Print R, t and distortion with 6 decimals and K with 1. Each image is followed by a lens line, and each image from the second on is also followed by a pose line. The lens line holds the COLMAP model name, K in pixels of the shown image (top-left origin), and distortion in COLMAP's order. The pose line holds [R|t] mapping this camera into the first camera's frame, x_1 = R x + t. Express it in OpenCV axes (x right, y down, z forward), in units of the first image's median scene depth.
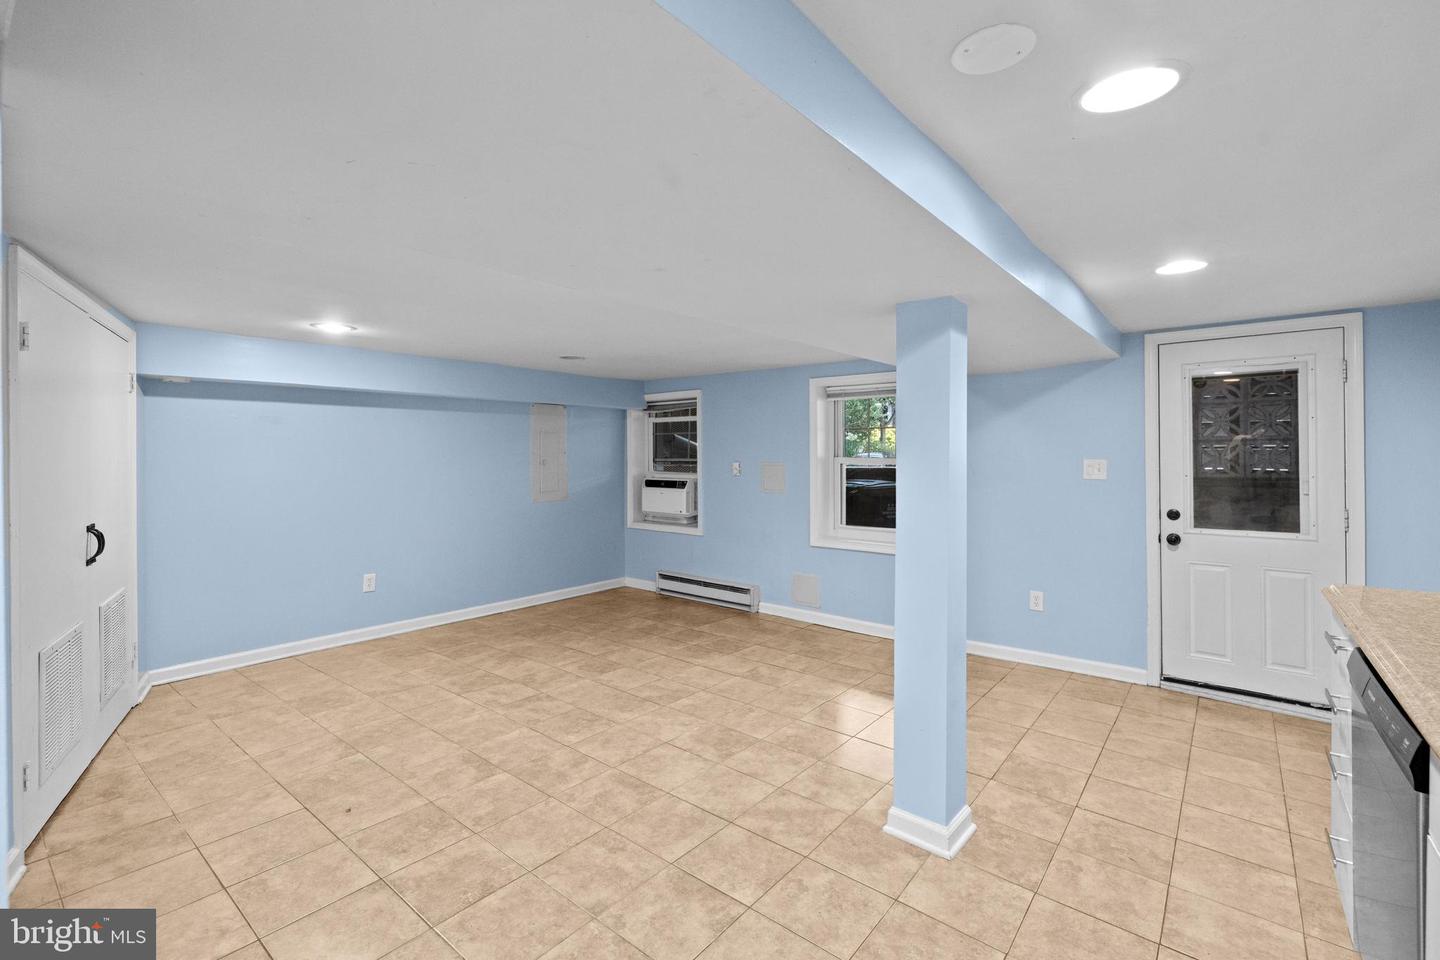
lens RADIAL K [[631.8, 0, 731.1], [0, 631.8, 452.0], [0, 0, 1]] dist [-0.001235, 0.000780]
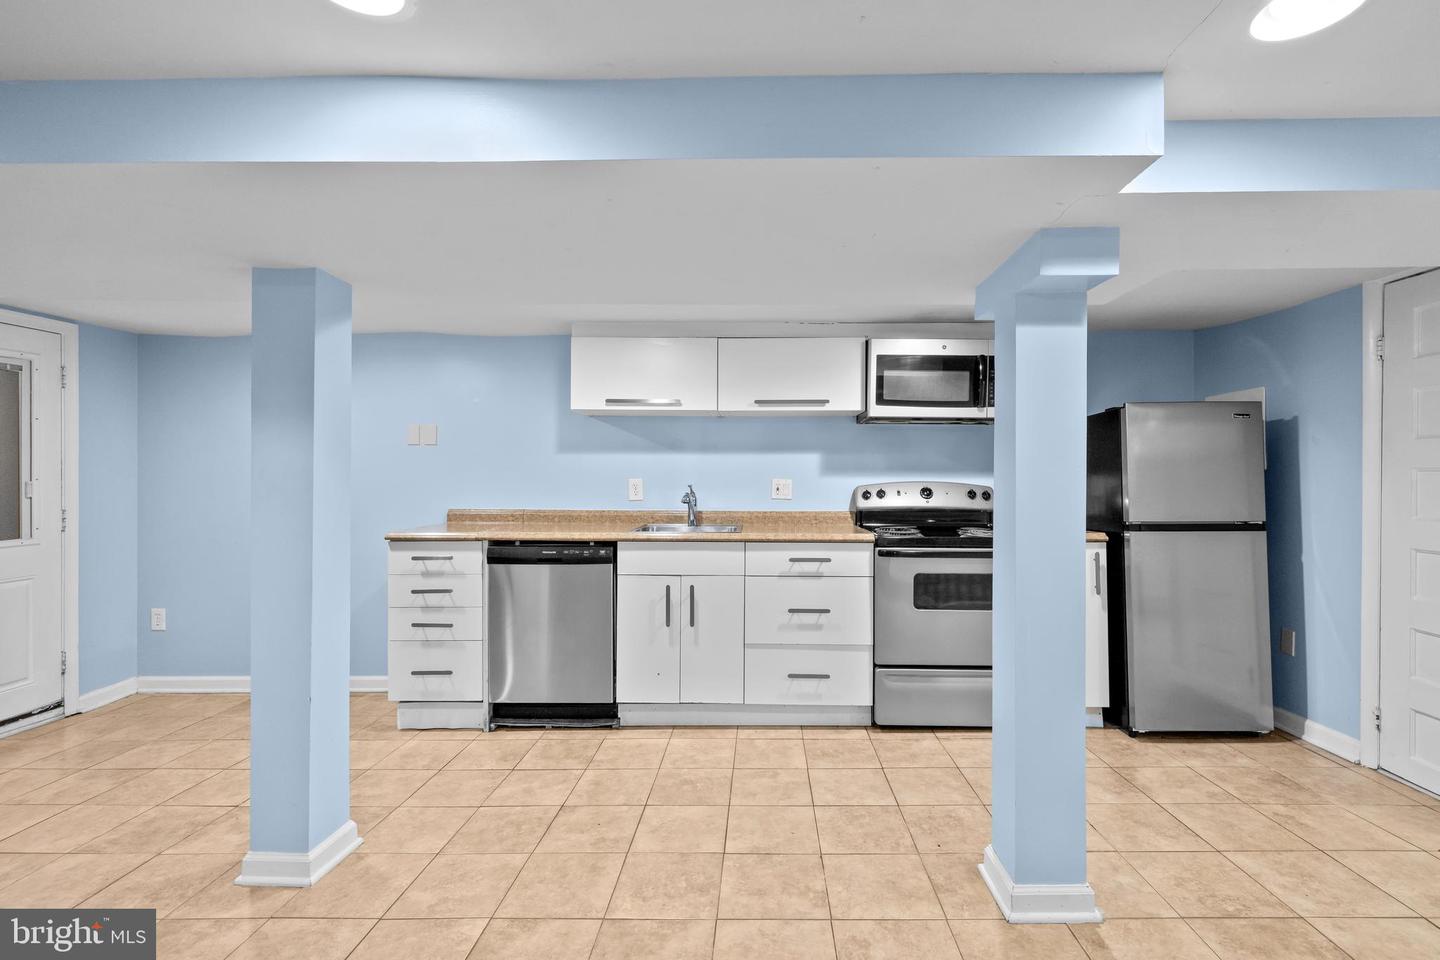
lens RADIAL K [[641.4, 0, 749.2], [0, 641.4, 479.6], [0, 0, 1]] dist [0.003279, 0.000579]
pose [[-0.599787, -0.003953, 0.800150, -0.583953], [-0.000021, 0.999988, 0.004924, 0.036815], [-0.800160, 0.002937, -0.599780, 0.762710]]
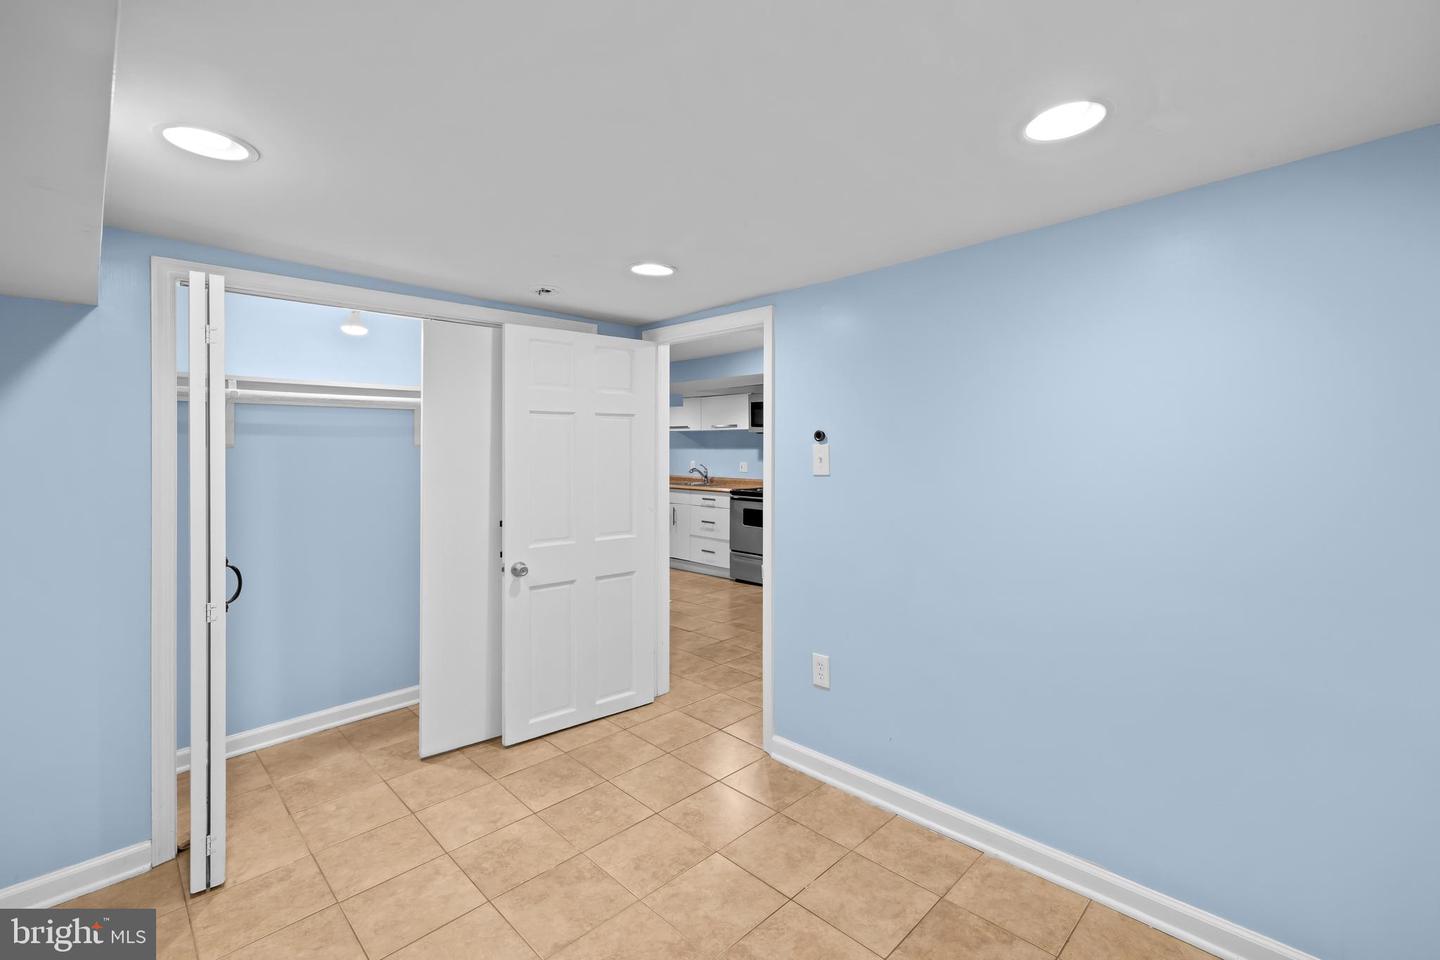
lens RADIAL K [[631.8, 0, 720.3], [0, 631.8, 469.0], [0, 0, 1]] dist [-0.001235, 0.000780]
pose [[0.126830, -0.027827, 0.991534, -2.016683], [0.001444, 0.999611, 0.027869, 0.000435], [-0.991923, -0.002103, 0.126820, -0.236410]]
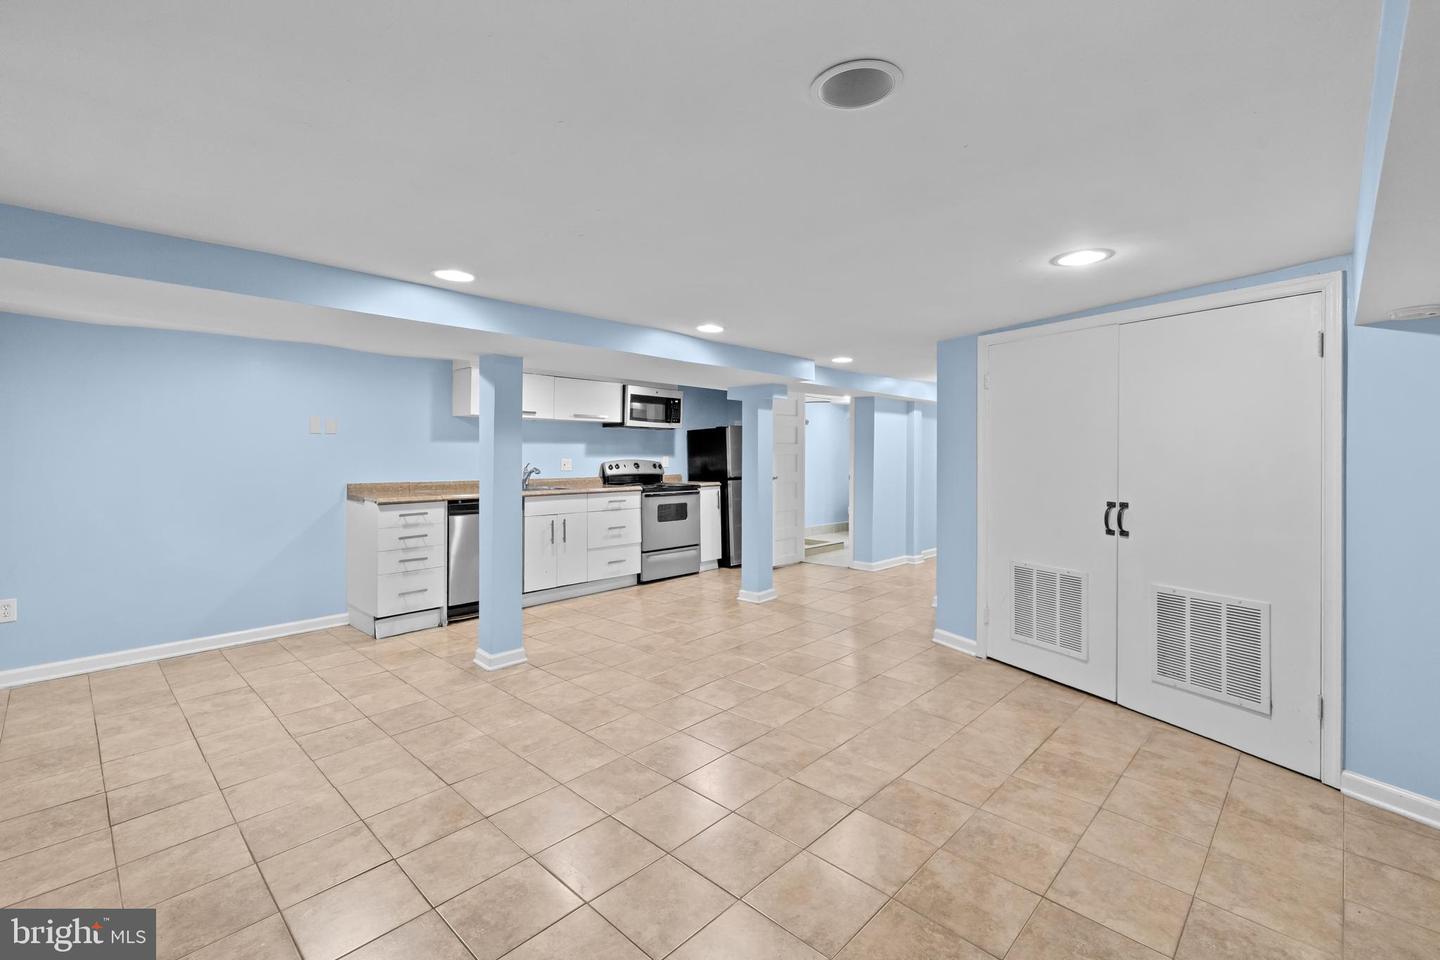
lens RADIAL K [[631.8, 0, 716.2], [0, 631.8, 449.8], [0, 0, 1]] dist [-0.001235, 0.000780]
pose [[-0.994790, -0.003859, 0.101869, -0.329015], [-0.003926, 0.999992, -0.000461, 0.012194], [-0.101867, -0.000858, -0.994798, 1.953718]]
